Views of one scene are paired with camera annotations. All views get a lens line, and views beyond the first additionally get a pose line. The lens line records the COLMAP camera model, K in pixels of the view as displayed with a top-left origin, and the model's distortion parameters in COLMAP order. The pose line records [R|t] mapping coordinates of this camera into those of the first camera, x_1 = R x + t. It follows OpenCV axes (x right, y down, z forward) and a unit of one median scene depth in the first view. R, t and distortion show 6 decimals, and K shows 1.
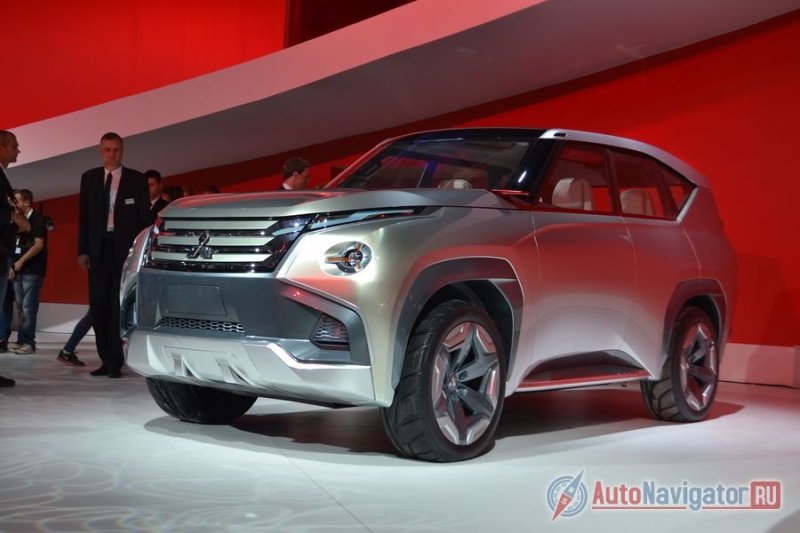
lens RADIAL K [[1140.7, 0, 400.3], [0, 1140.7, 266.7], [0, 0, 1]] dist [-0.035216, 0.000000]
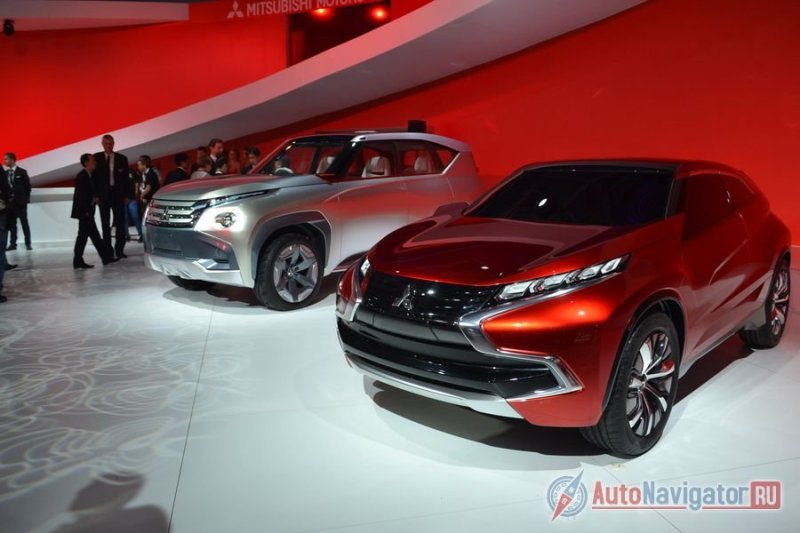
lens RADIAL K [[638.5, 0, 399.5], [0, 638.5, 266.3], [0, 0, 1]] dist [-0.057538, -0.000933]
pose [[0.998319, -0.040212, -0.041744, 0.293017], [0.046552, 0.985341, 0.164120, -0.092494], [0.034532, -0.165787, 0.985557, -0.144557]]
